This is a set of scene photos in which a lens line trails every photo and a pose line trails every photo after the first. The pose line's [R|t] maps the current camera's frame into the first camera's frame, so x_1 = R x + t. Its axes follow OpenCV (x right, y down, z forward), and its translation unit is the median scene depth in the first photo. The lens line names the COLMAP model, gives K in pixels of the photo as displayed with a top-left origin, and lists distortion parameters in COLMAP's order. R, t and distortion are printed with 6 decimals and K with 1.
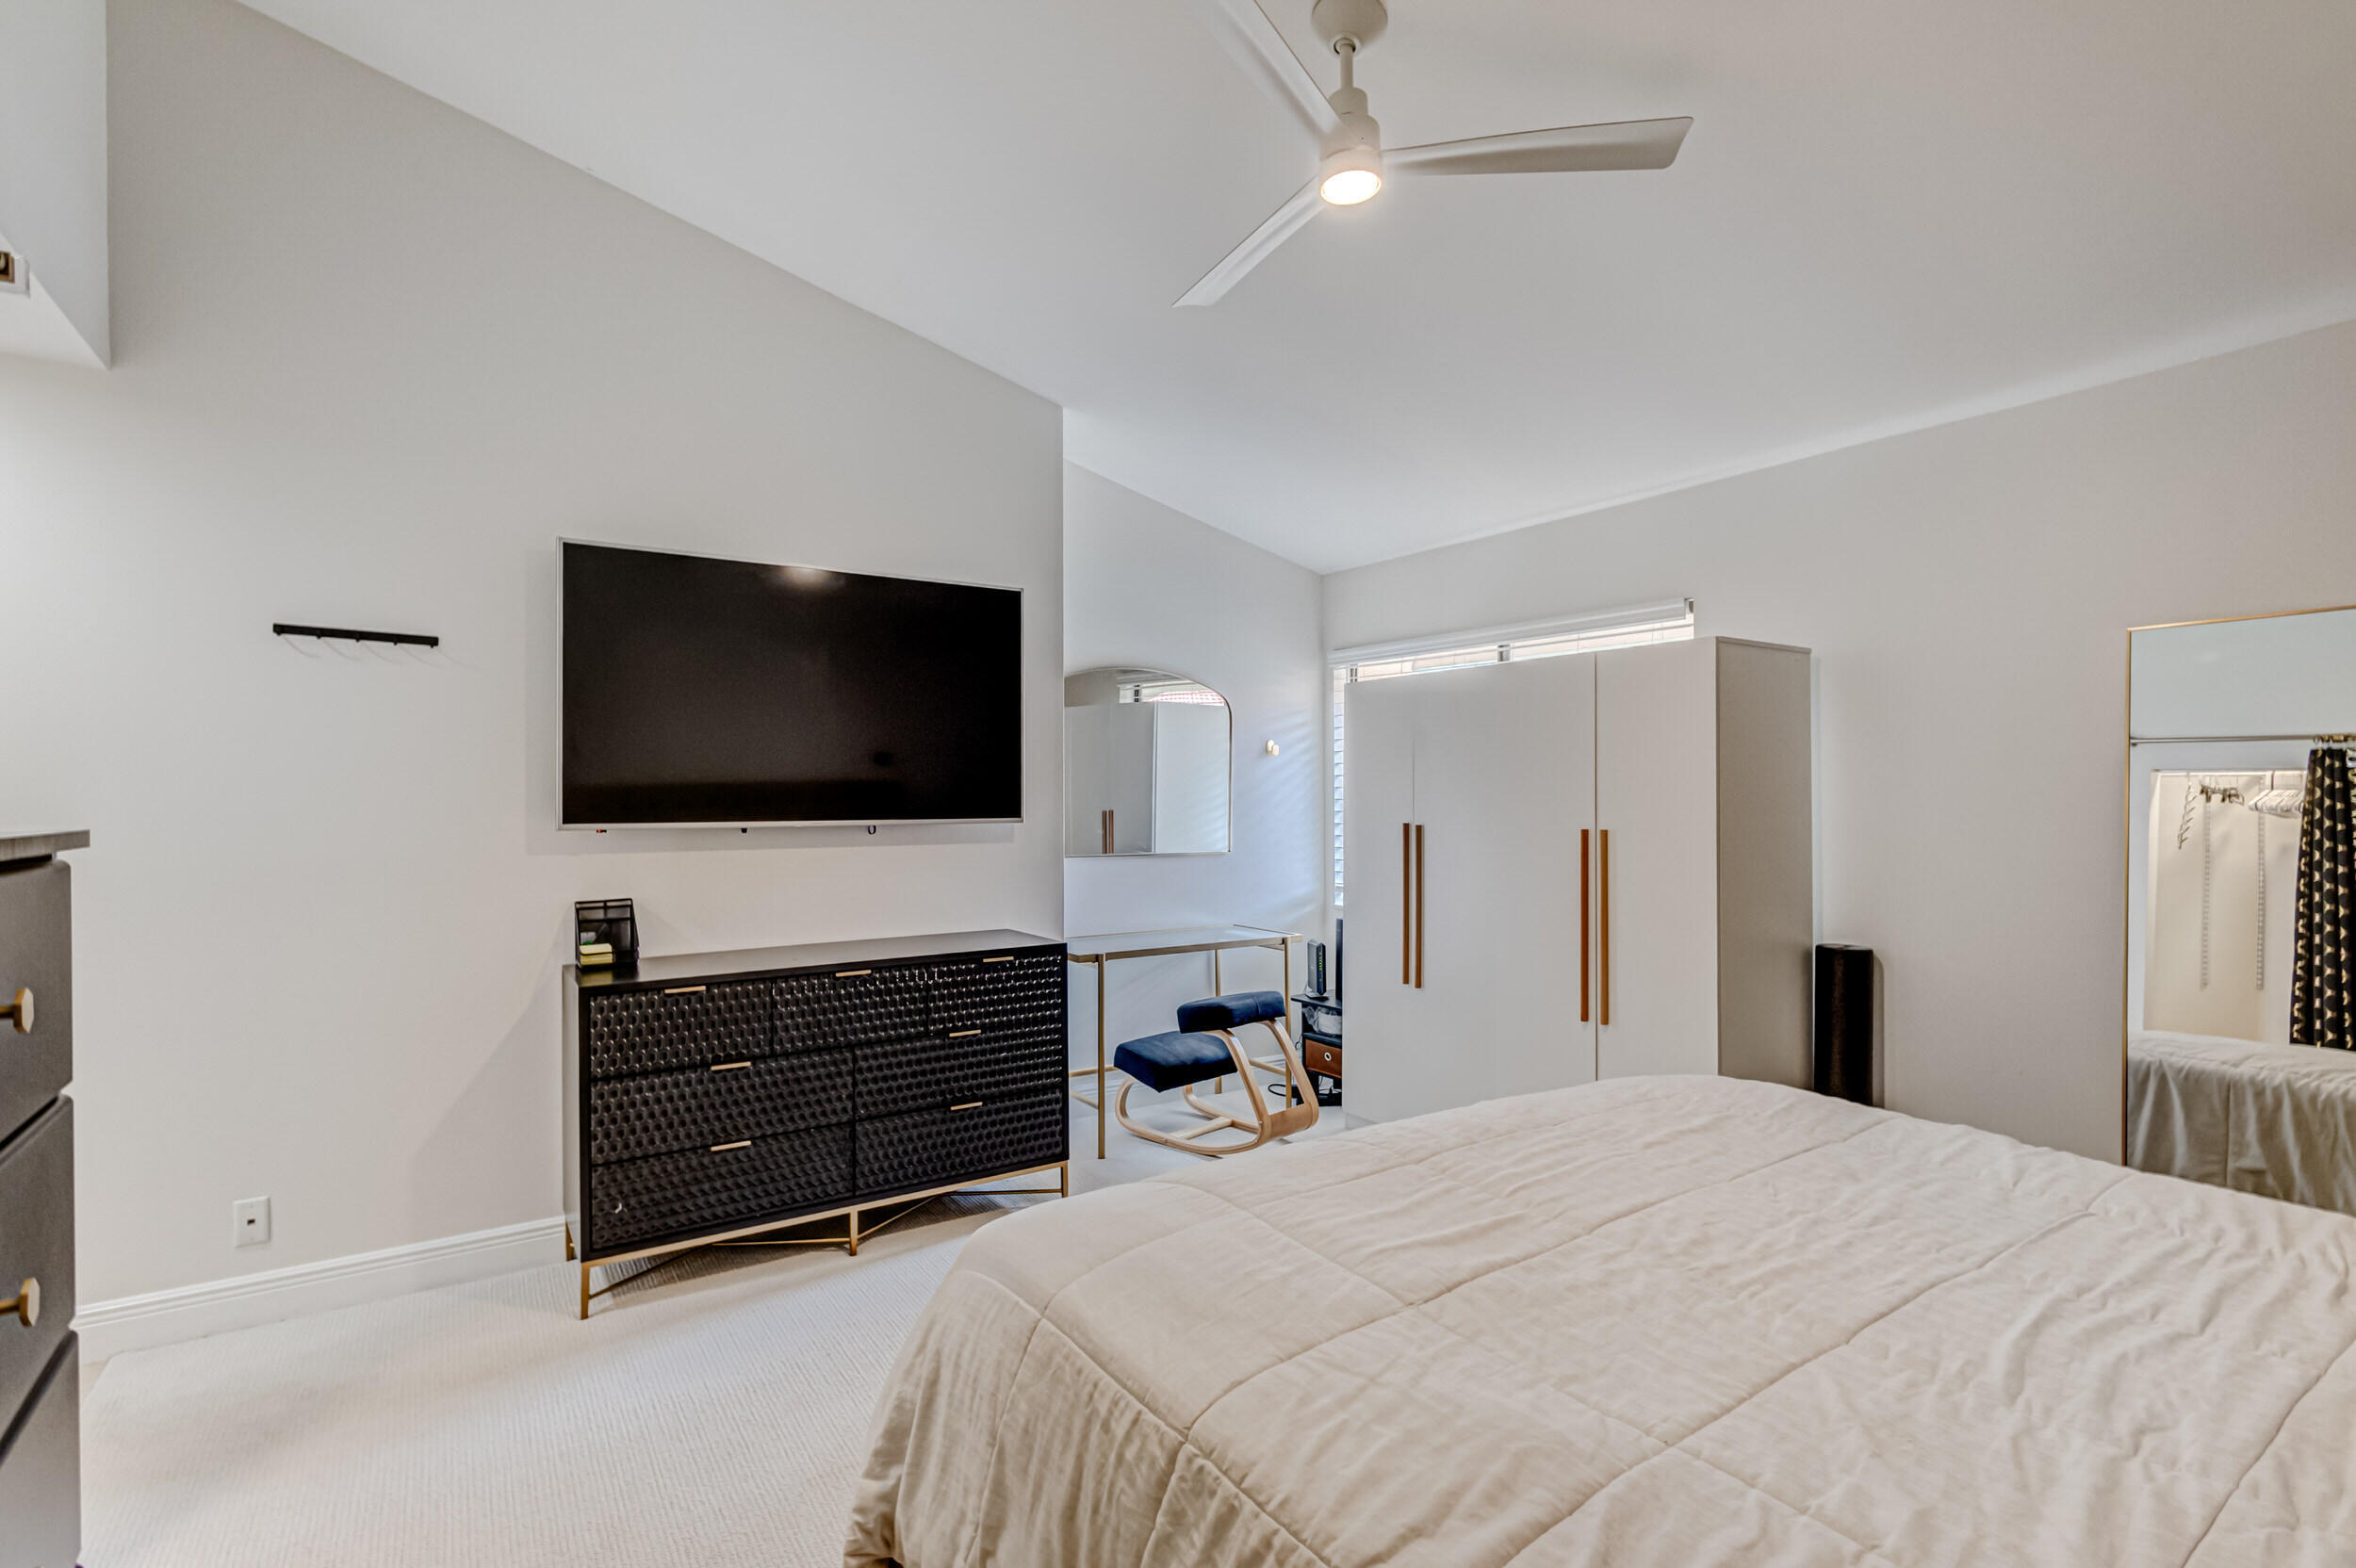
lens RADIAL K [[1115.9, 0, 1175.8], [0, 1115.9, 801.1], [0, 0, 1]] dist [0.003309, 0.000748]
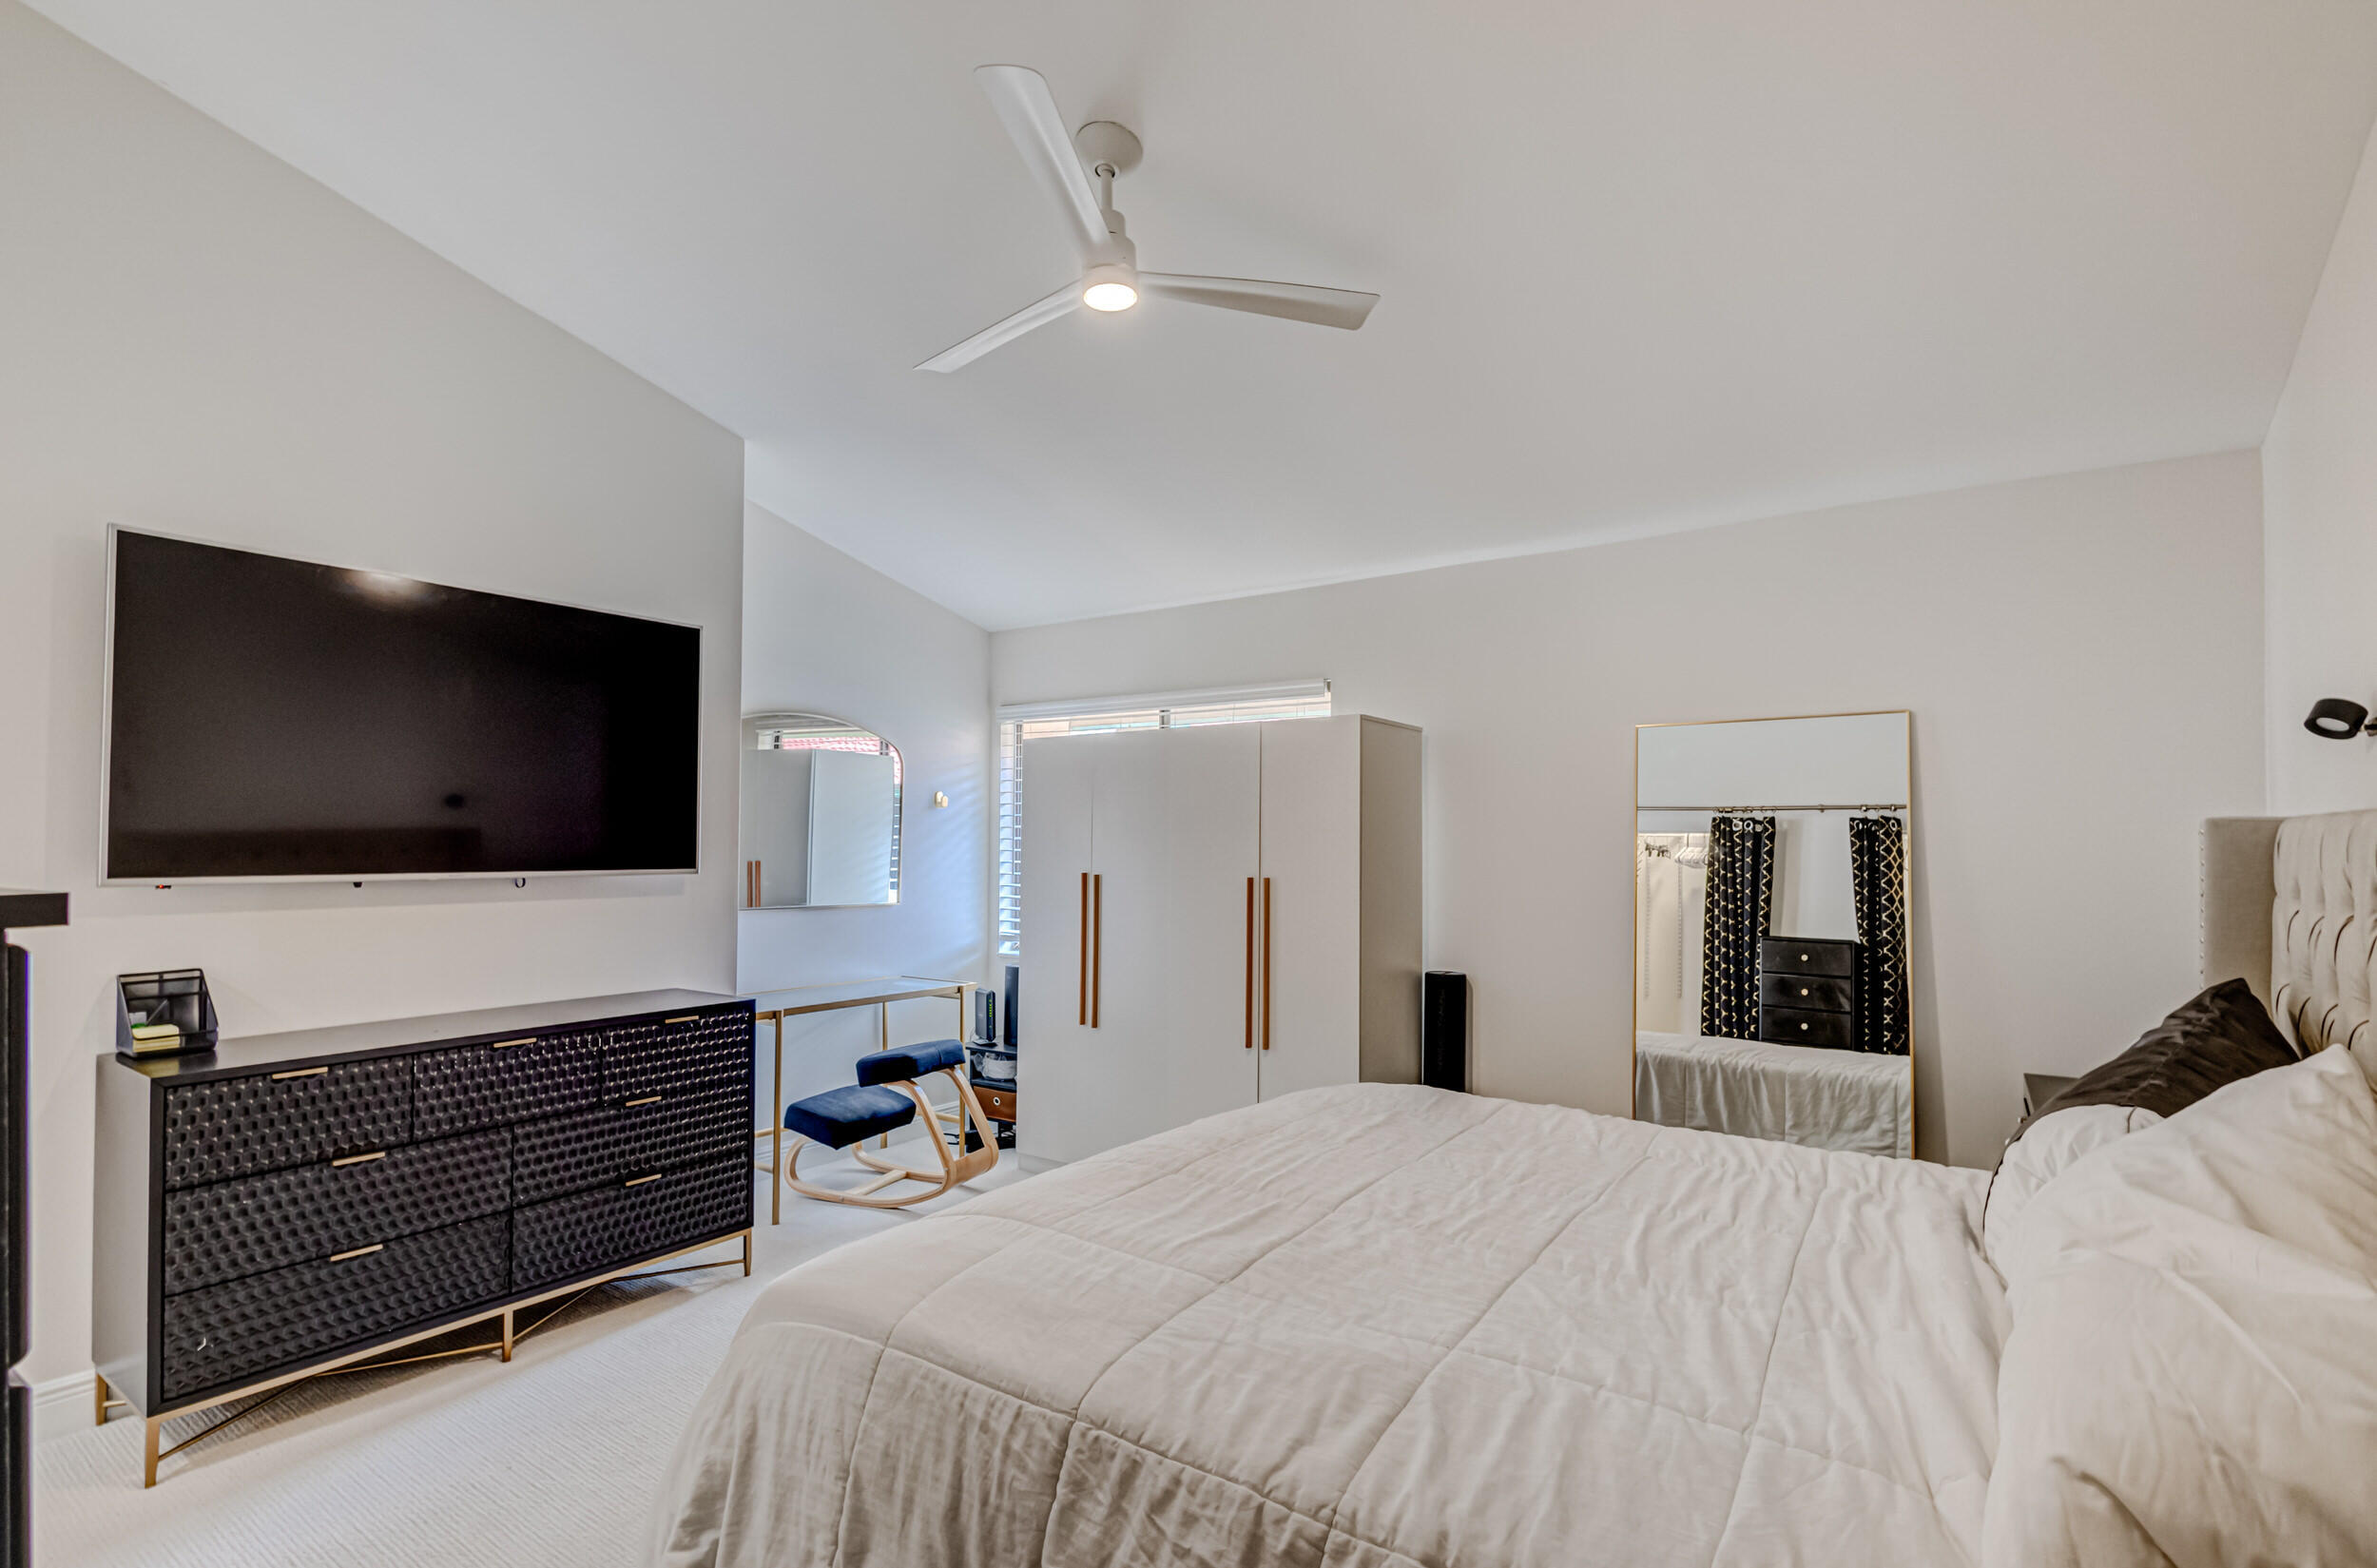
lens RADIAL K [[1111.9, 0, 1197.6], [0, 1111.9, 840.8], [0, 0, 1]] dist [0.009700, 0.000665]
pose [[0.930737, 0.007008, 0.365622, -0.108959], [-0.003195, 0.999934, -0.011032, 0.000360], [-0.365676, 0.009100, 0.930698, -0.036288]]
